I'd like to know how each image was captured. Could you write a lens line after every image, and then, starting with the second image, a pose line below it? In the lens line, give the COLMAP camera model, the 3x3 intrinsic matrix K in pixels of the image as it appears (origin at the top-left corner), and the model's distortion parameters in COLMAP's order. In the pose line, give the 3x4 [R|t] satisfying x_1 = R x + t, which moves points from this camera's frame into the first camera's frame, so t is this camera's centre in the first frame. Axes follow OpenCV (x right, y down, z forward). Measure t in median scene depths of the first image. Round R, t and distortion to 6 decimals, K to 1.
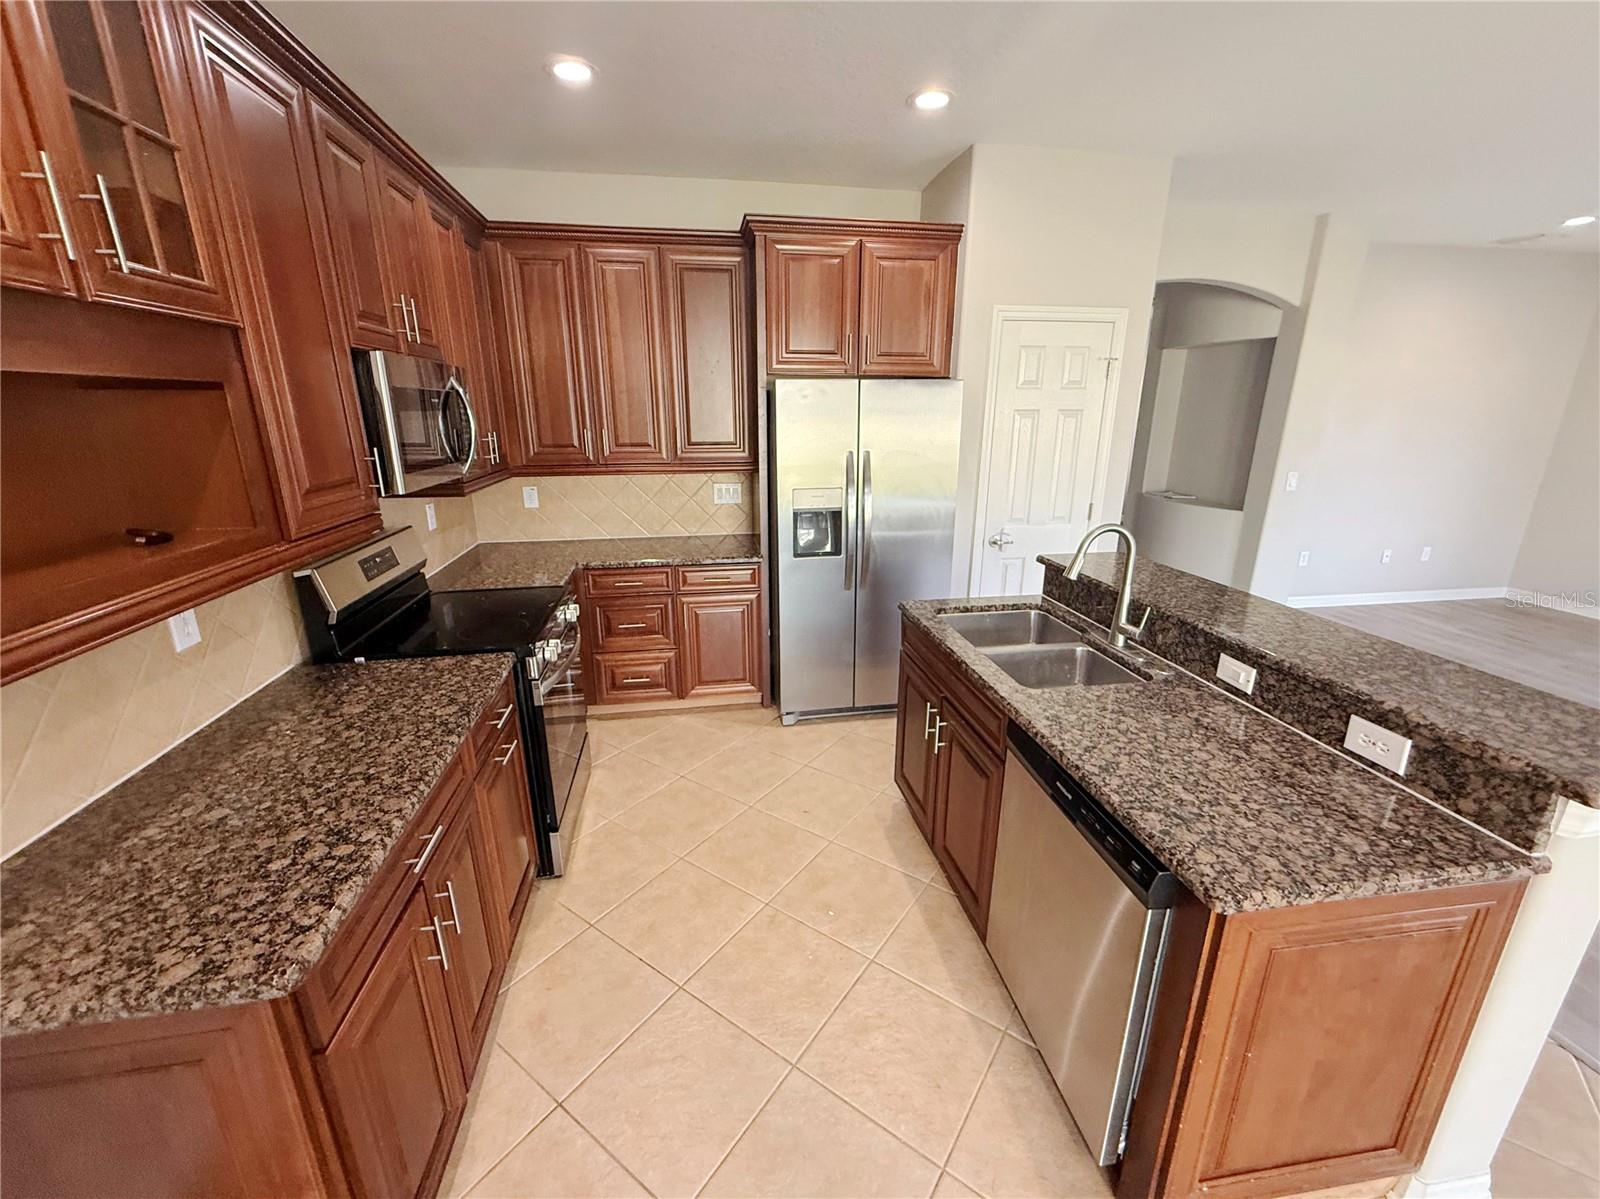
lens RADIAL K [[642.6, 0, 792.1], [0, 642.6, 596.5], [0, 0, 1]] dist [0.002794, 0.000680]
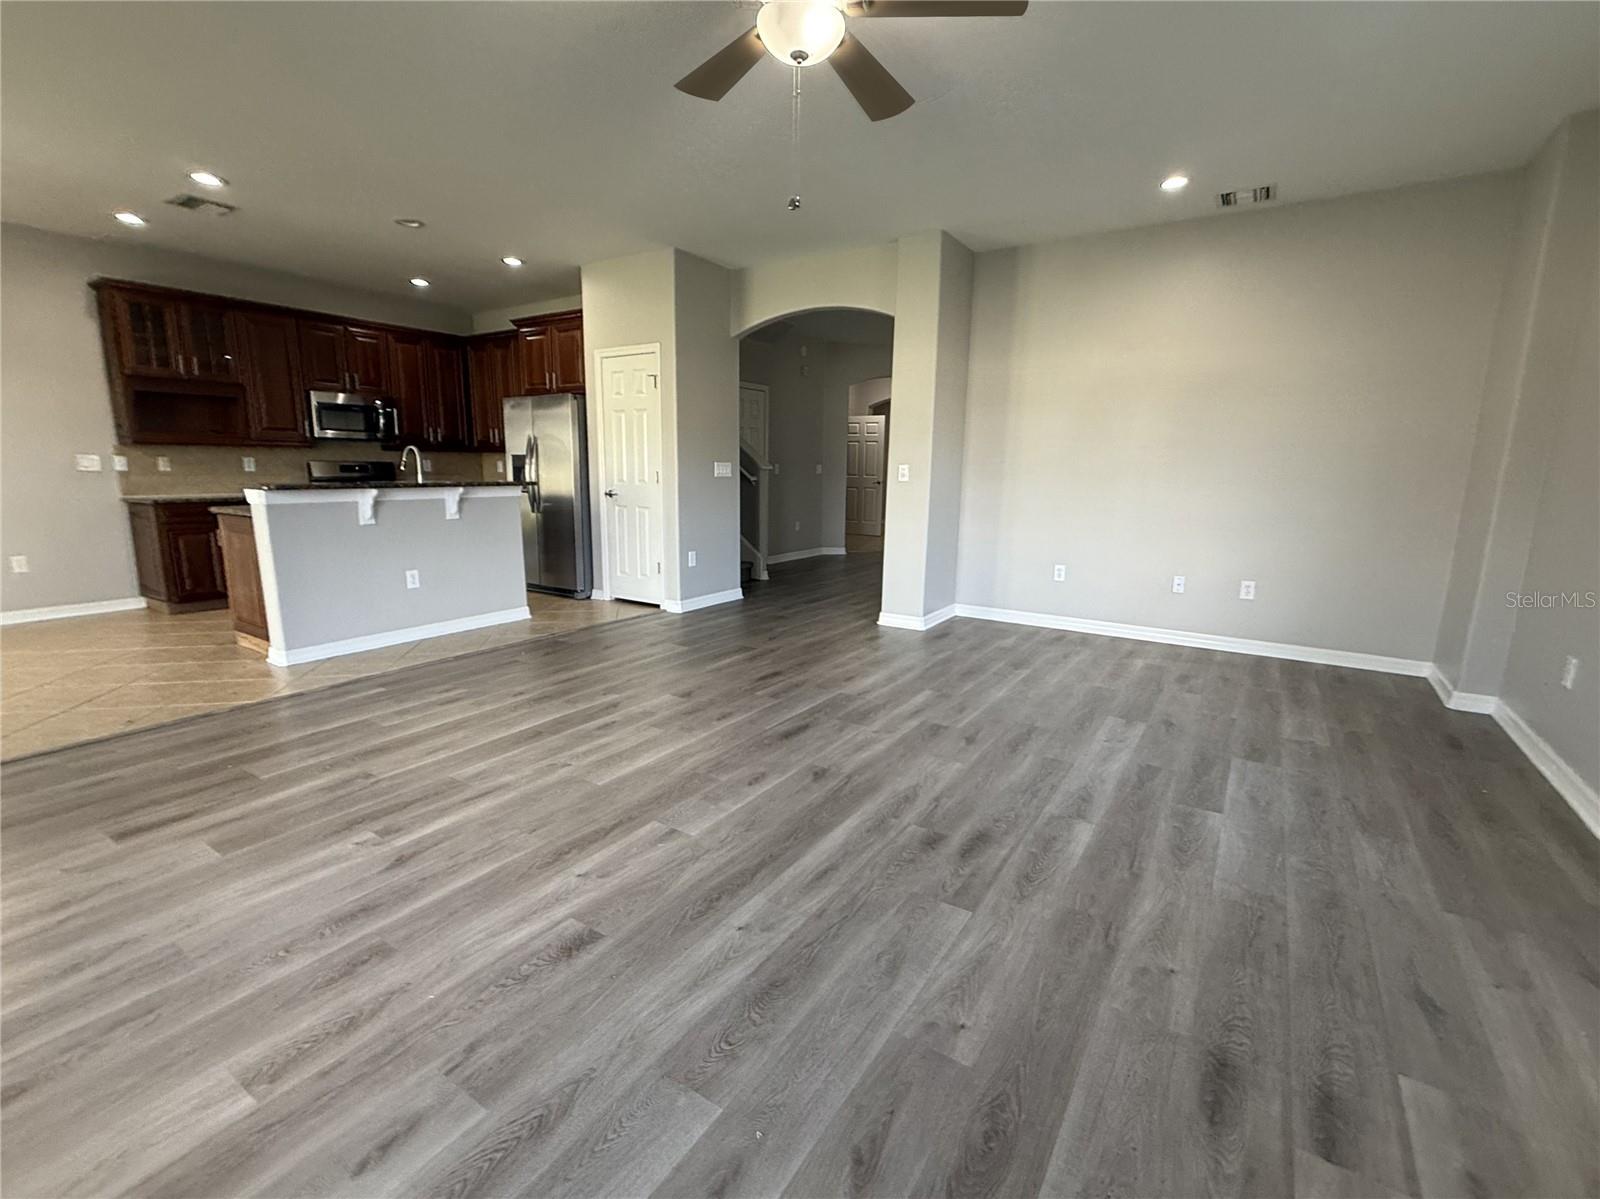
lens RADIAL K [[712.2, 0, 803.7], [0, 712.2, 599.7], [0, 0, 1]] dist [0.000241, 0.000204]
pose [[0.746396, 0.132459, -0.652187, 3.871128], [-0.200057, 0.979323, -0.030056, 0.265285], [0.634720, 0.152909, 0.757462, 0.037710]]
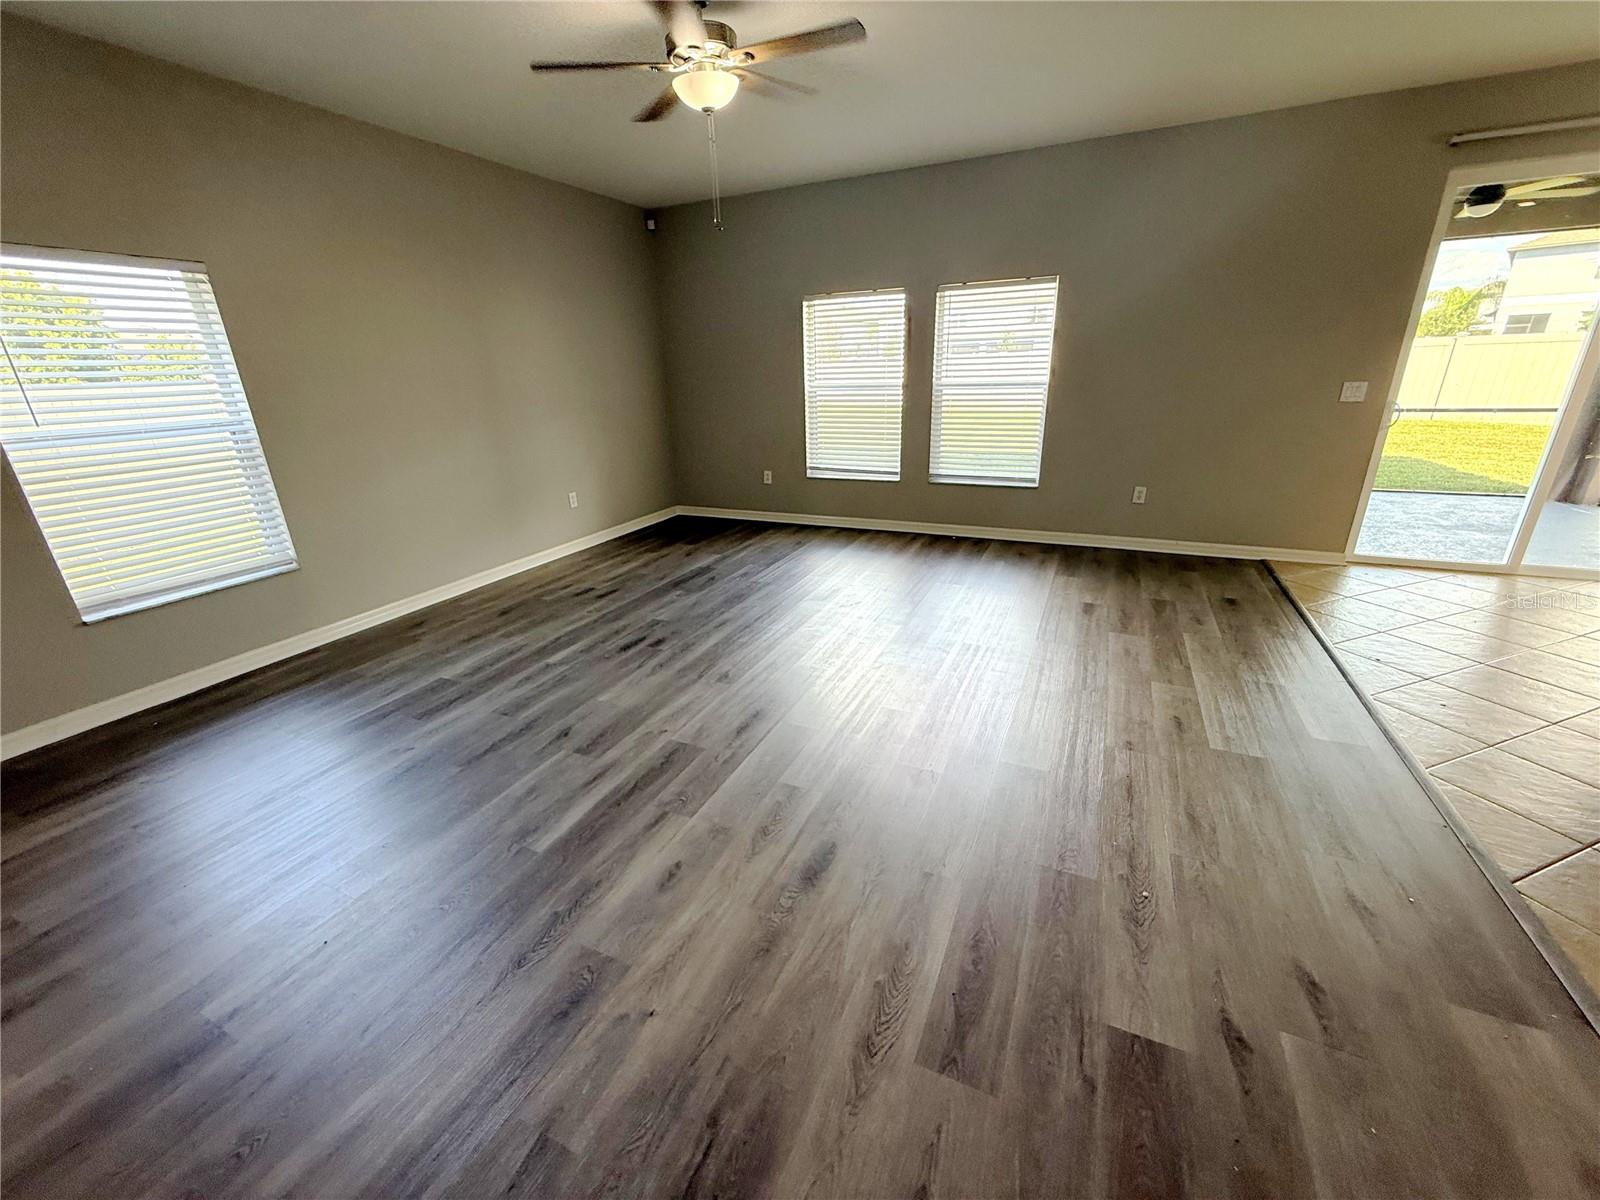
lens RADIAL K [[642.6, 0, 805.4], [0, 642.6, 605.6], [0, 0, 1]] dist [0.002794, 0.000680]
pose [[-0.834831, -0.168104, 0.524212, 1.694975], [0.185222, 0.810948, 0.555028, -0.569722], [-0.518411, 0.560450, -0.645868, 2.382035]]
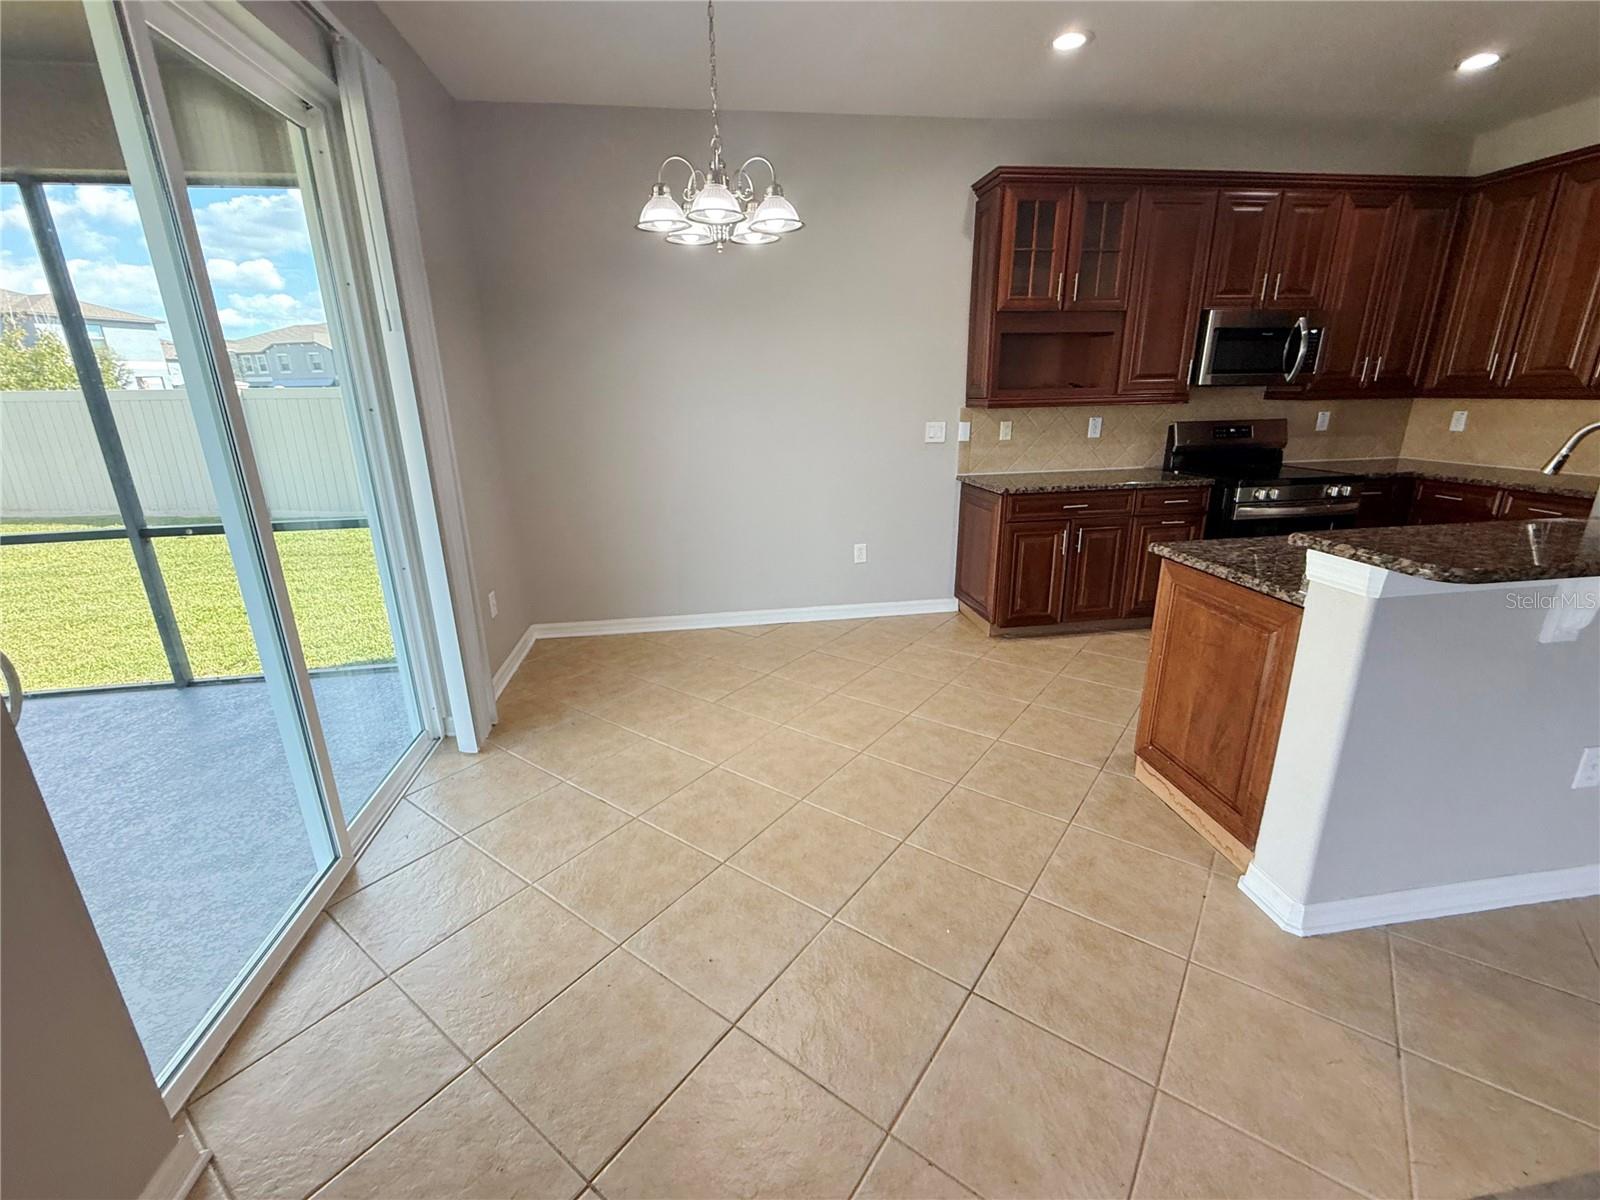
lens RADIAL K [[642.6, 0, 786.7], [0, 642.6, 570.5], [0, 0, 1]] dist [0.002794, 0.000680]
pose [[-0.015123, 0.279650, -0.959983, 1.610570], [-0.264229, 0.924845, 0.273577, 0.177622], [0.964341, 0.257793, 0.059906, -0.192926]]
